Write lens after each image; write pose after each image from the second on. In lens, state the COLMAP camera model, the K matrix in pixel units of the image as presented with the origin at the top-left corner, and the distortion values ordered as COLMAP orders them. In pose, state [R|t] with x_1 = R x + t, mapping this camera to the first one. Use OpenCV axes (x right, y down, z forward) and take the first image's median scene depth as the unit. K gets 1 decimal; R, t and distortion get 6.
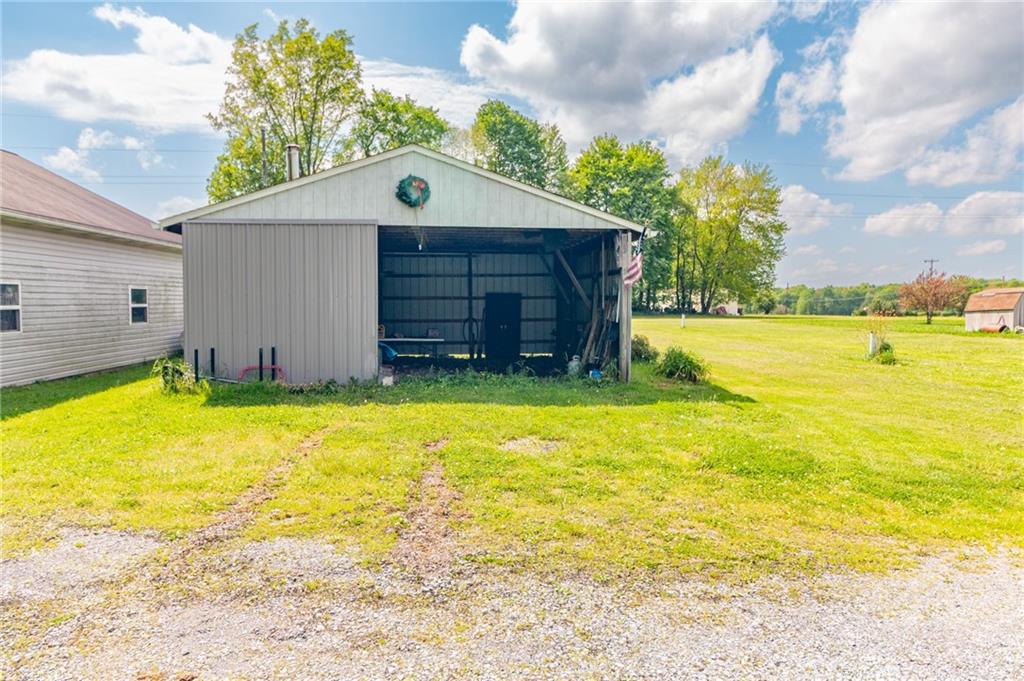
lens RADIAL K [[708.8, 0, 506.7], [0, 708.8, 337.1], [0, 0, 1]] dist [-0.011208, -0.007371]
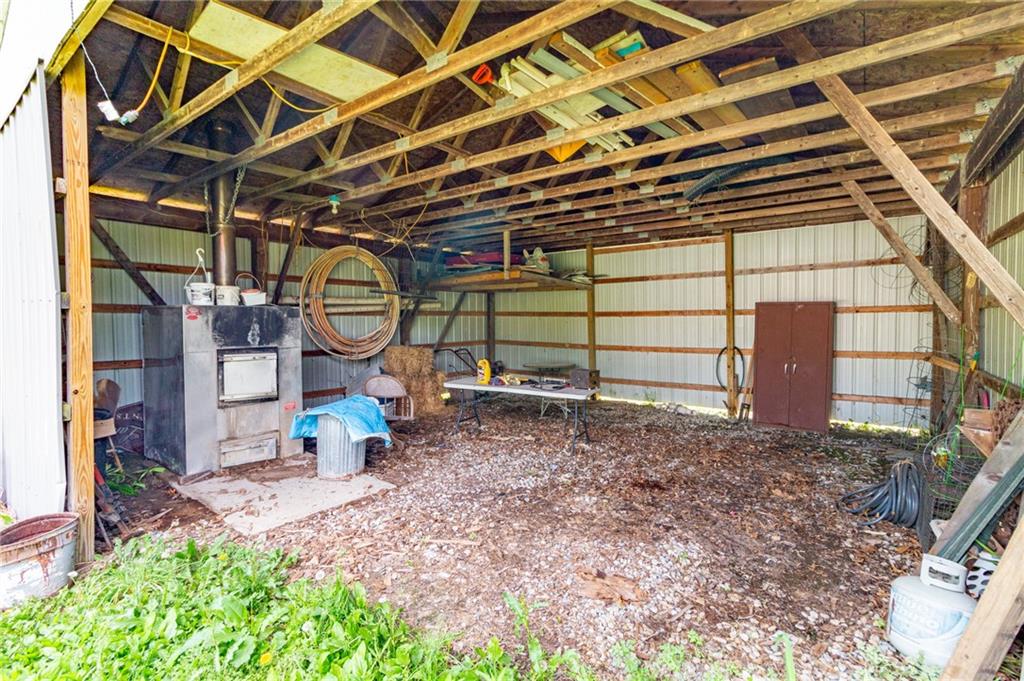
lens RADIAL K [[469.4, 0, 516.0], [0, 469.4, 336.8], [0, 0, 1]] dist [-0.001342, 0.001111]
pose [[0.748726, 0.018867, -0.662612, 0.061210], [-0.032323, 0.999445, -0.008065, -0.023012], [0.662092, 0.027456, 0.748920, 0.520599]]
